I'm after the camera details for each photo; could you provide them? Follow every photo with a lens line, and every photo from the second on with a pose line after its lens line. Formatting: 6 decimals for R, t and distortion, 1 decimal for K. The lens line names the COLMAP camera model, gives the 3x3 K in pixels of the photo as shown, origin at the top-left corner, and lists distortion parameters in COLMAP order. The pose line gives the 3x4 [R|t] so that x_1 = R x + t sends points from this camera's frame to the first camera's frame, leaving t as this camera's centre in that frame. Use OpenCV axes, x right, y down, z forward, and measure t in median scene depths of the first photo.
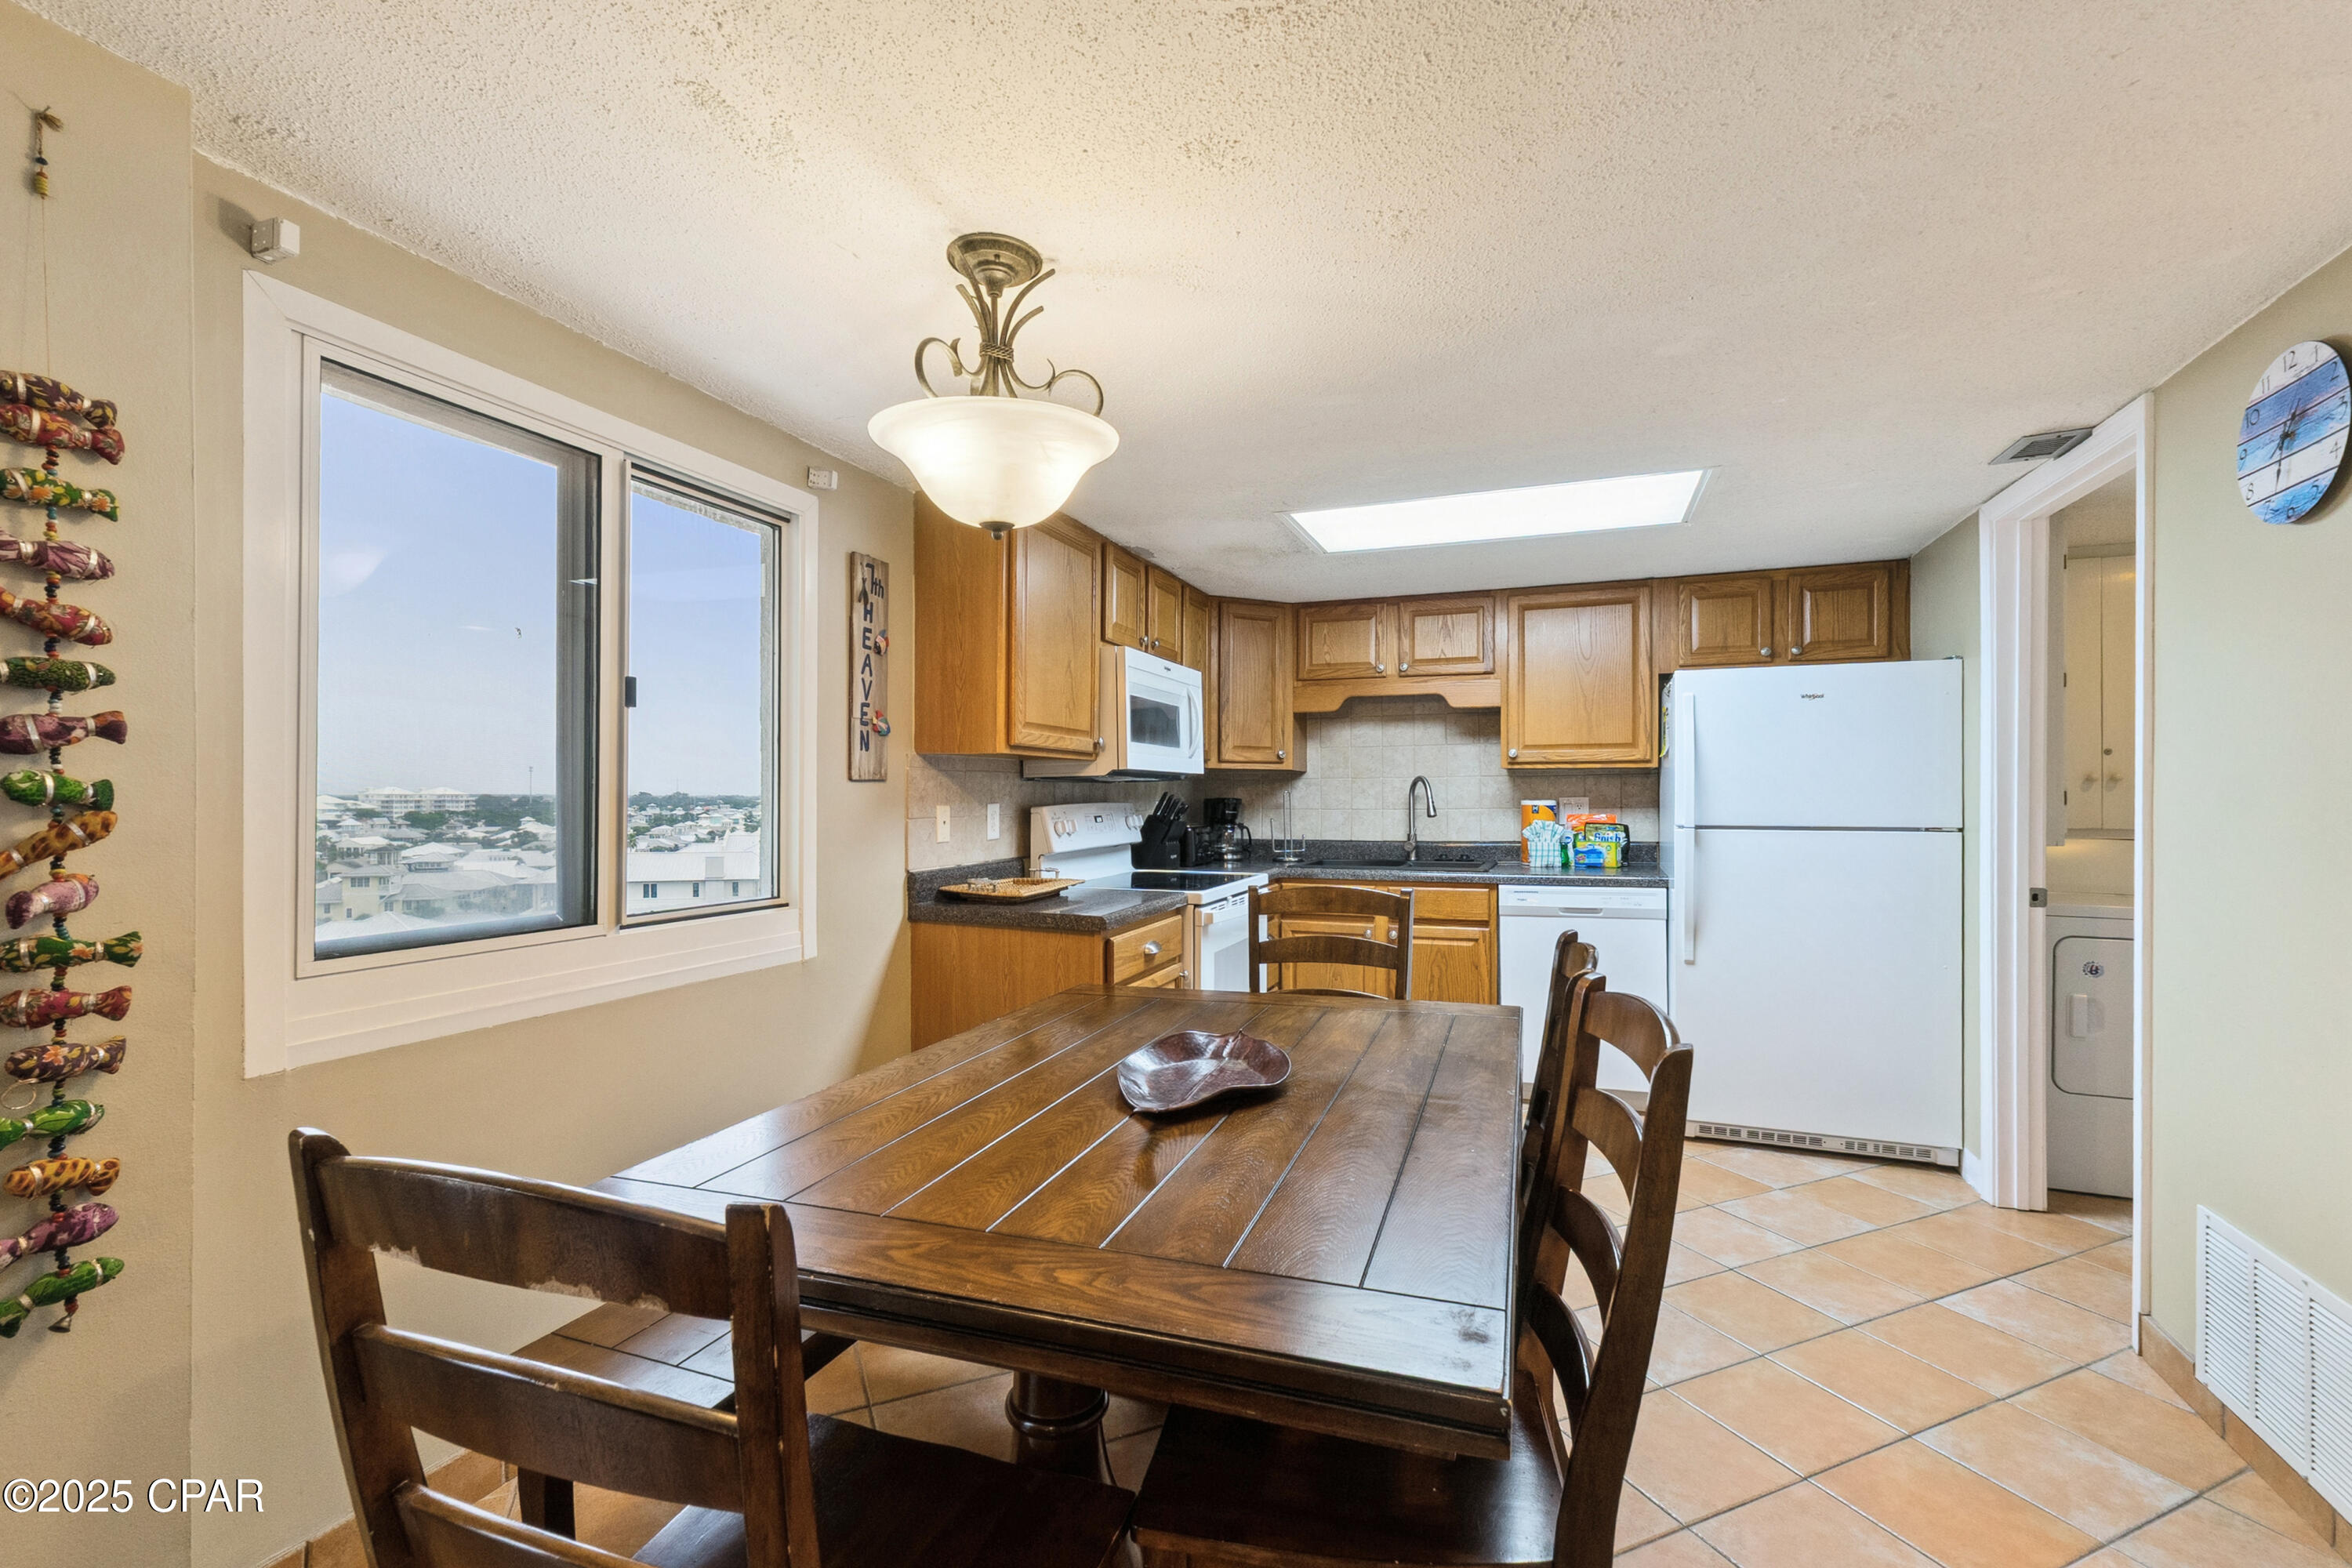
lens RADIAL K [[1009.8, 0, 1179.1], [0, 1009.8, 789.8], [0, 0, 1]] dist [0.008202, -0.001574]
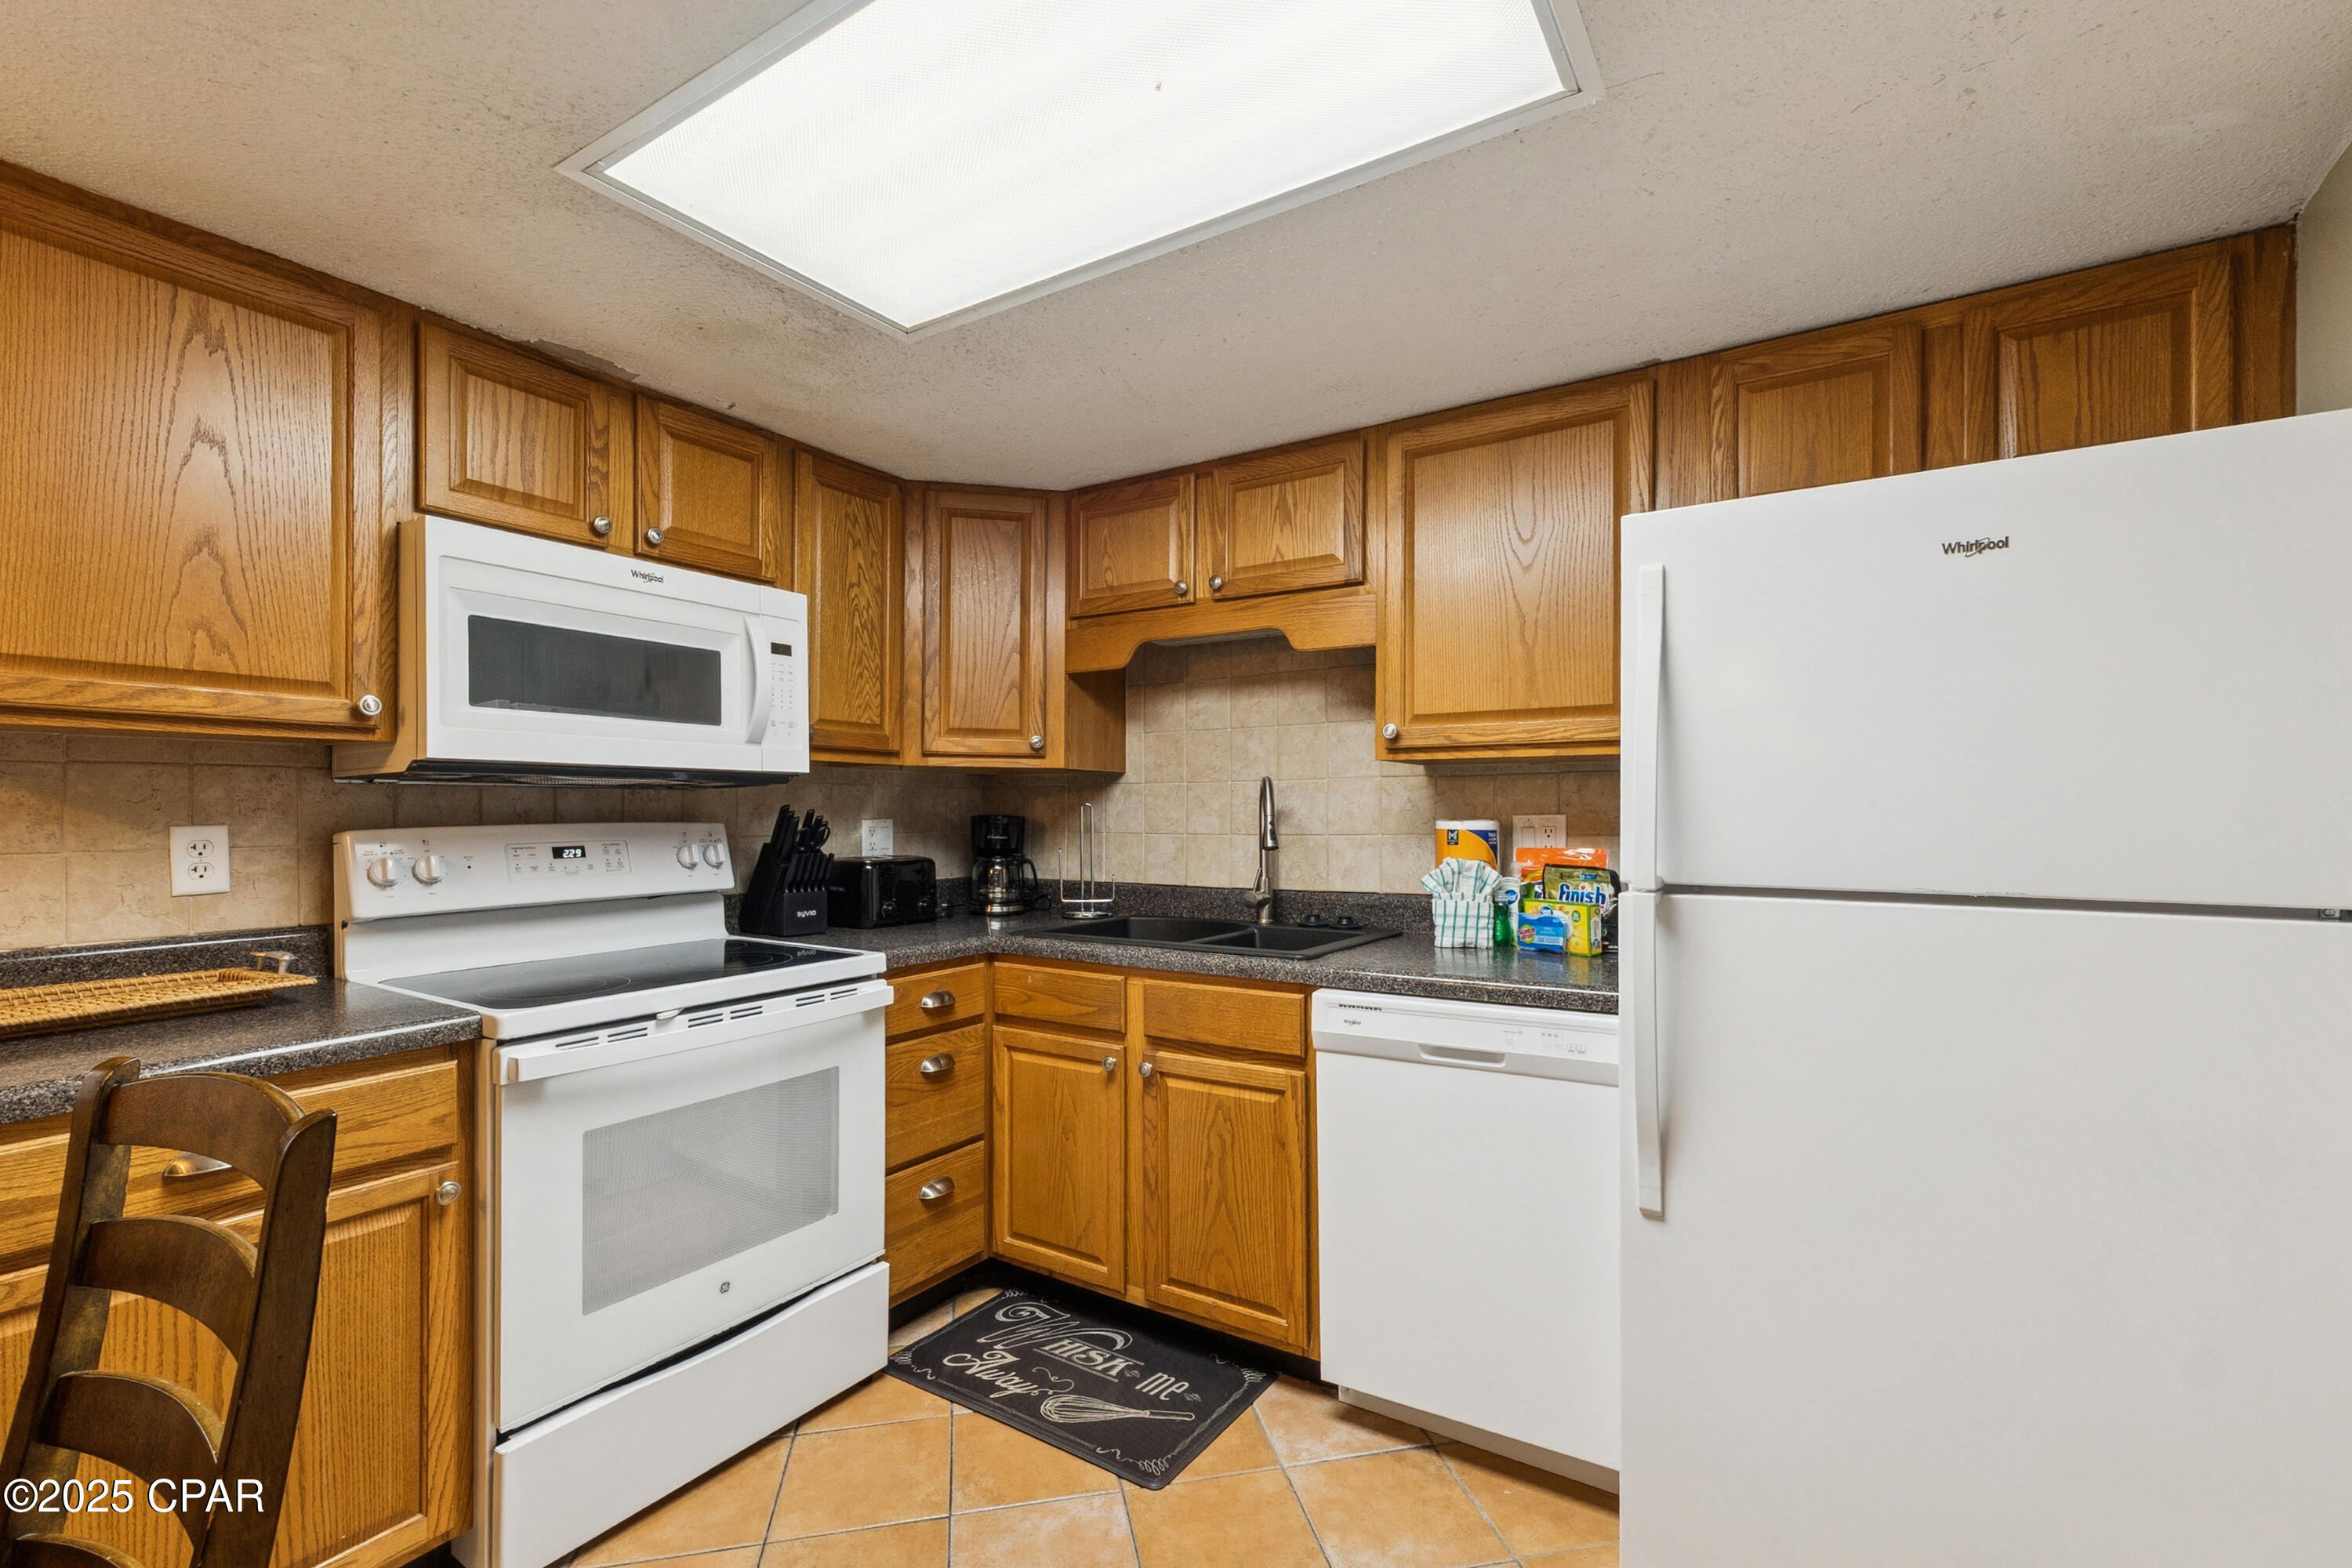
lens RADIAL K [[1009.8, 0, 1194.2], [0, 1009.8, 807.8], [0, 0, 1]] dist [0.008202, -0.001574]
pose [[0.979080, 0.000301, -0.203474, 0.332879], [0.000276, 0.999996, 0.002810, 0.002162], [0.203474, -0.002808, 0.979076, 0.456614]]
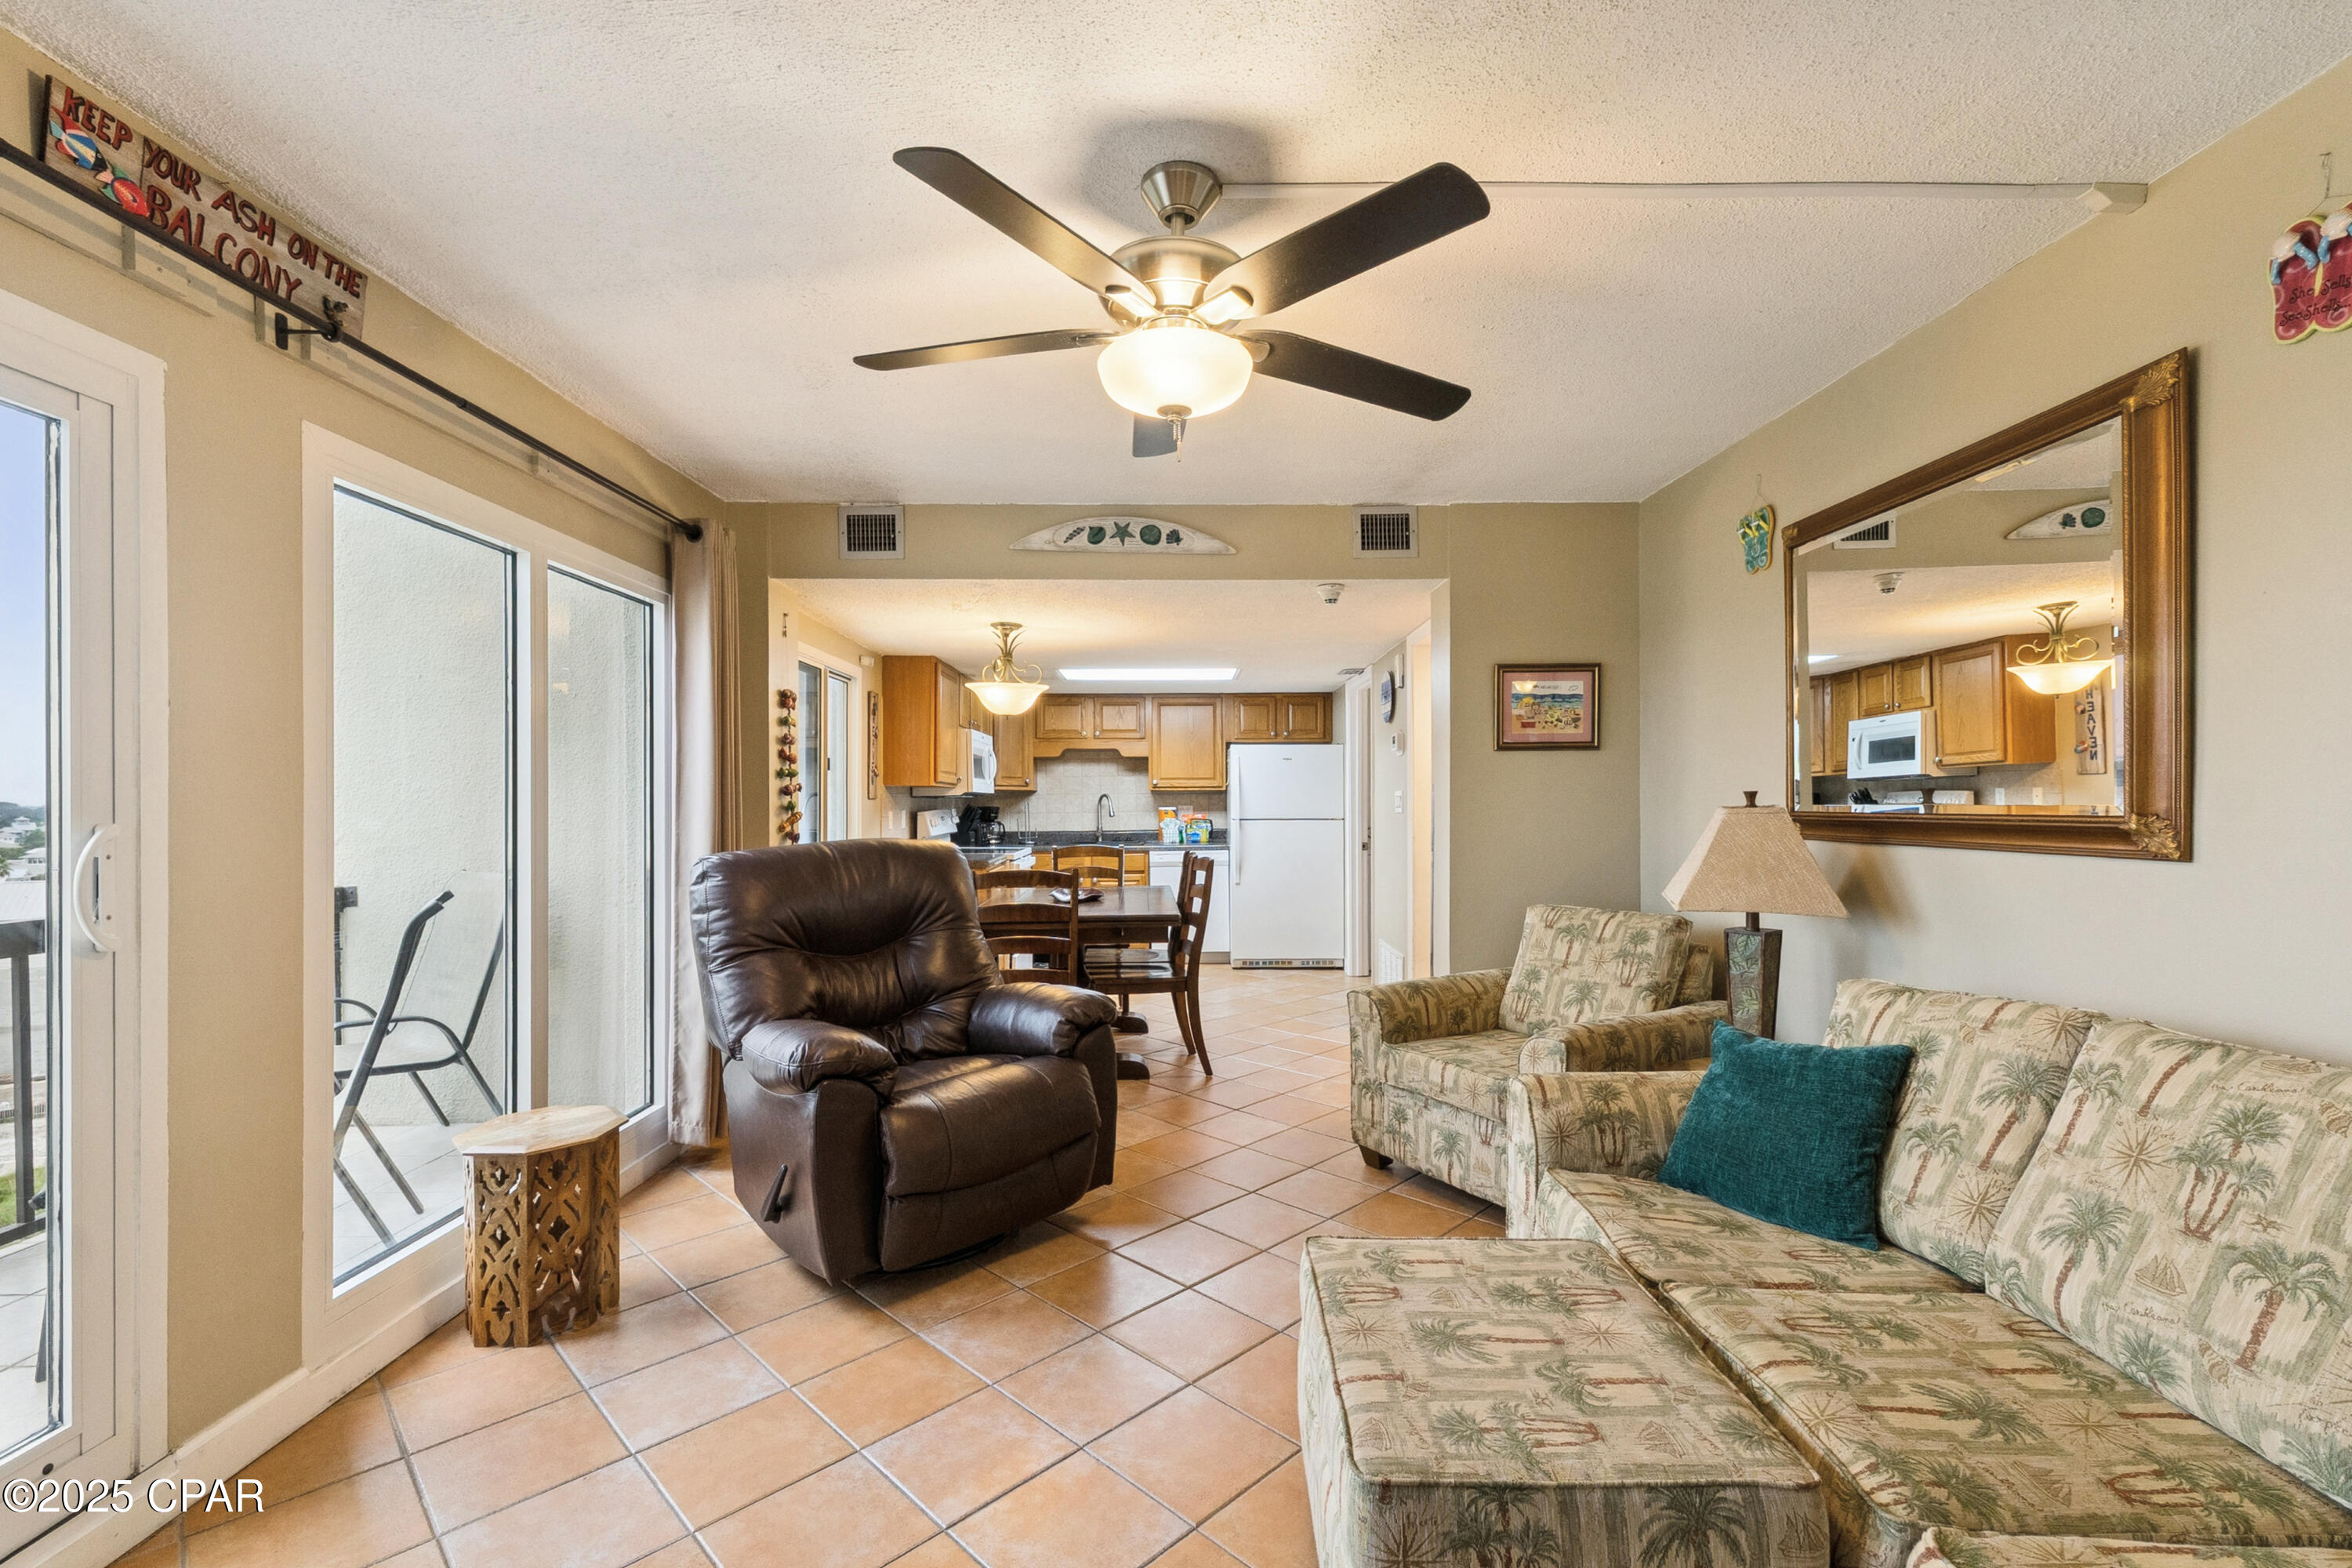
lens RADIAL K [[1009.8, 0, 1181.8], [0, 1009.8, 799.5], [0, 0, 1]] dist [0.008202, -0.001574]
pose [[0.929163, -0.001811, 0.369665, -0.310286], [0.001011, 0.999997, 0.002357, -0.008236], [-0.369668, -0.001816, 0.929162, -0.743552]]
